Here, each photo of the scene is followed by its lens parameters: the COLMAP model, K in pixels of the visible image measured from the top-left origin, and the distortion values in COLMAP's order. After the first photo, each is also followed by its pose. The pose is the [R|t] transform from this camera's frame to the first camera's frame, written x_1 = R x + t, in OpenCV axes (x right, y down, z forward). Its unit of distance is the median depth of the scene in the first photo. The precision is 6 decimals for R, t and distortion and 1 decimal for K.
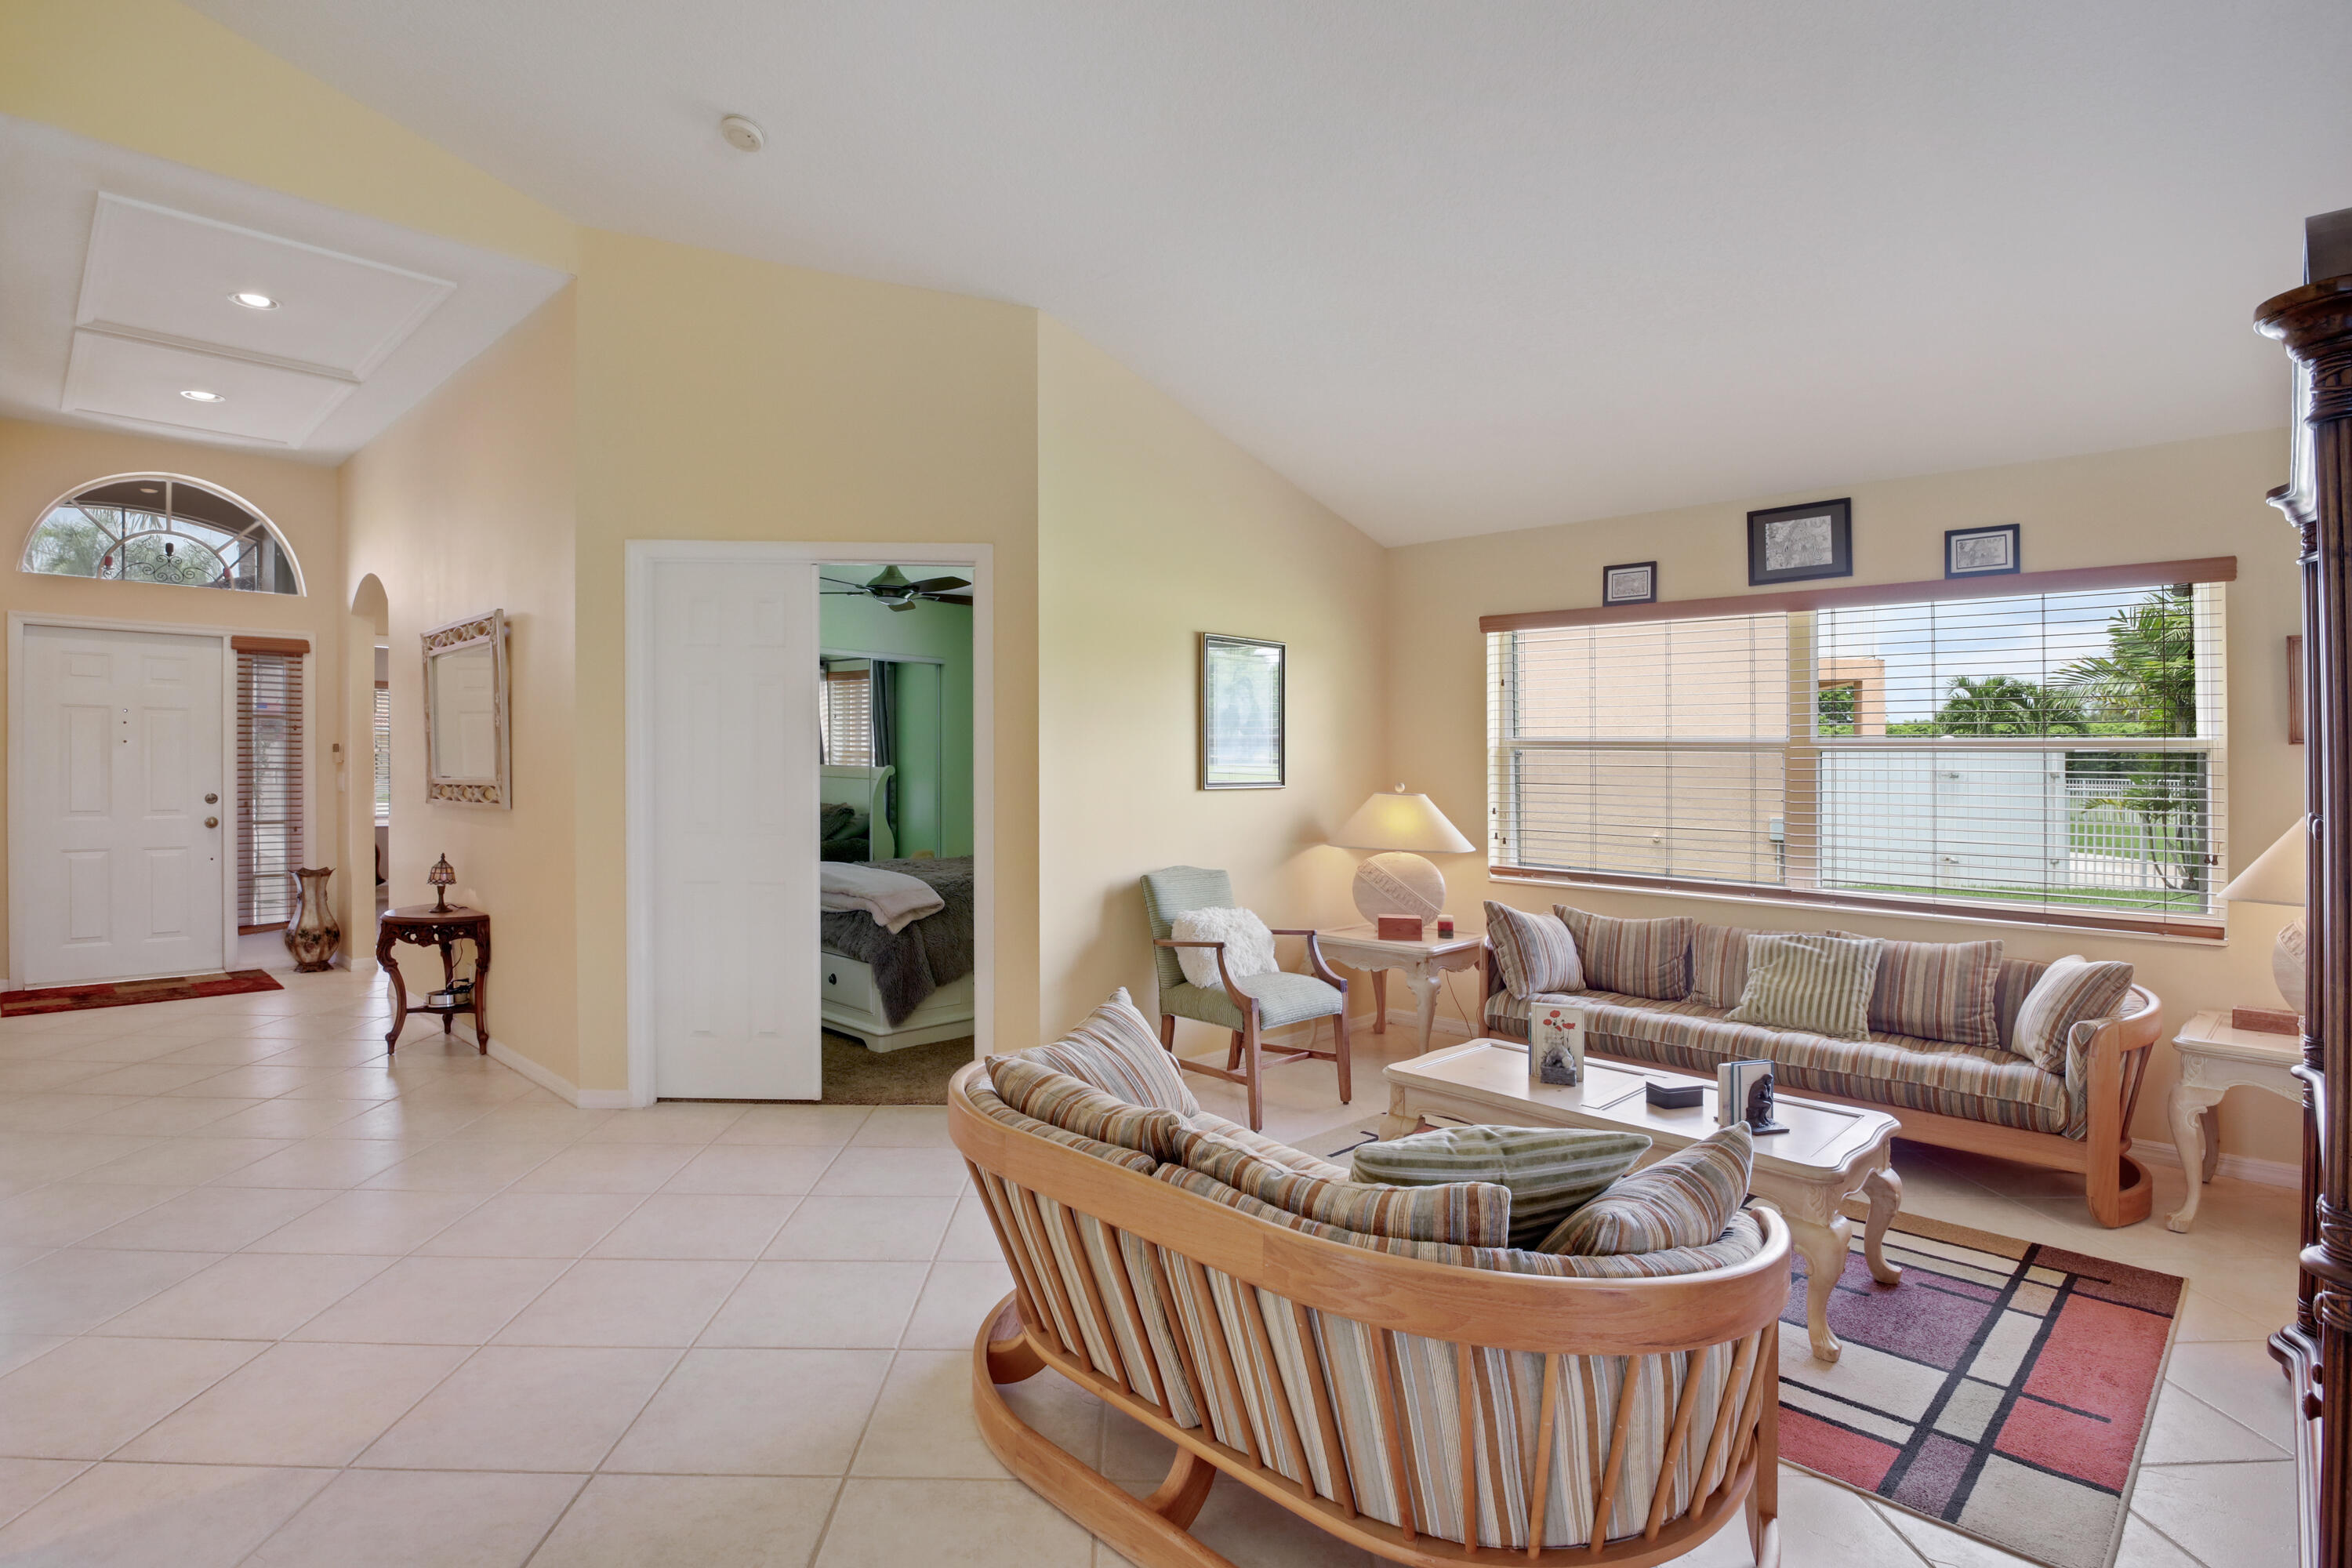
lens RADIAL K [[1175.9, 0, 1137.1], [0, 1175.9, 731.3], [0, 0, 1]] dist [-0.000993, -0.000037]
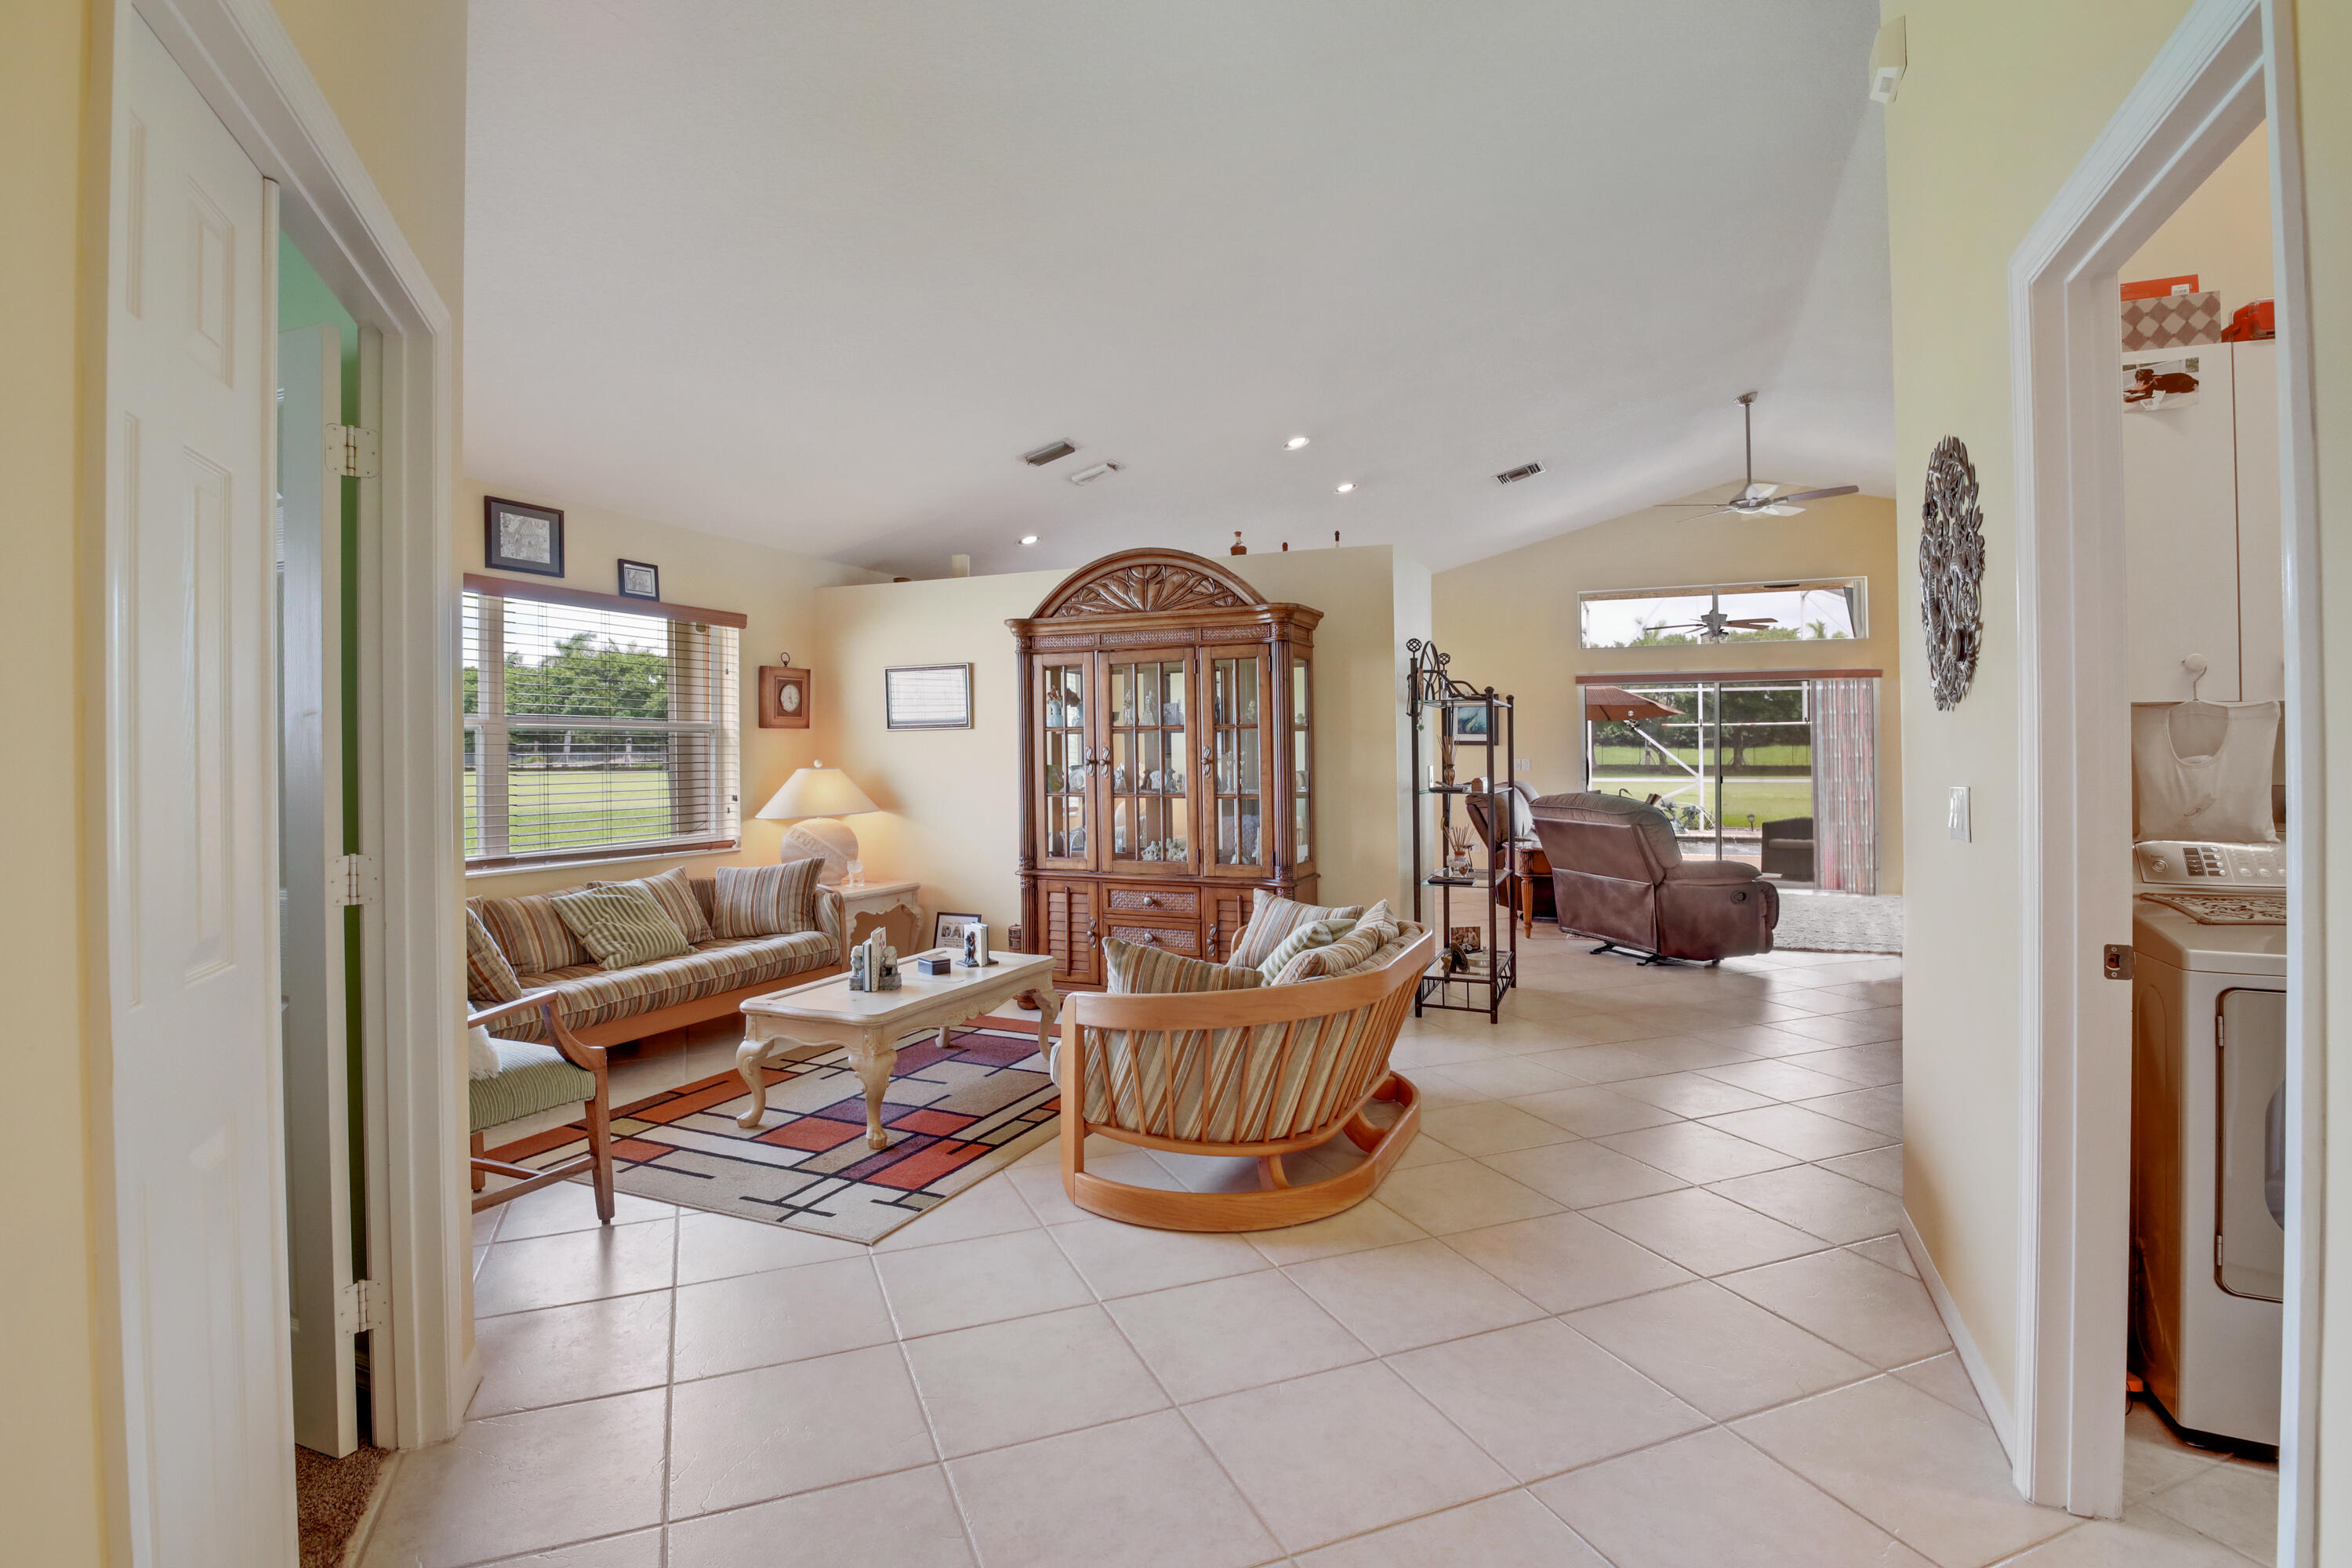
lens RADIAL K [[1175.9, 0, 1137.1], [0, 1175.9, 731.3], [0, 0, 1]] dist [-0.000993, -0.000037]
pose [[-0.355644, 0.001193, 0.934621, -0.649950], [-0.022709, 0.999693, -0.009918, 0.017596], [-0.934346, -0.024752, -0.355507, 0.831389]]
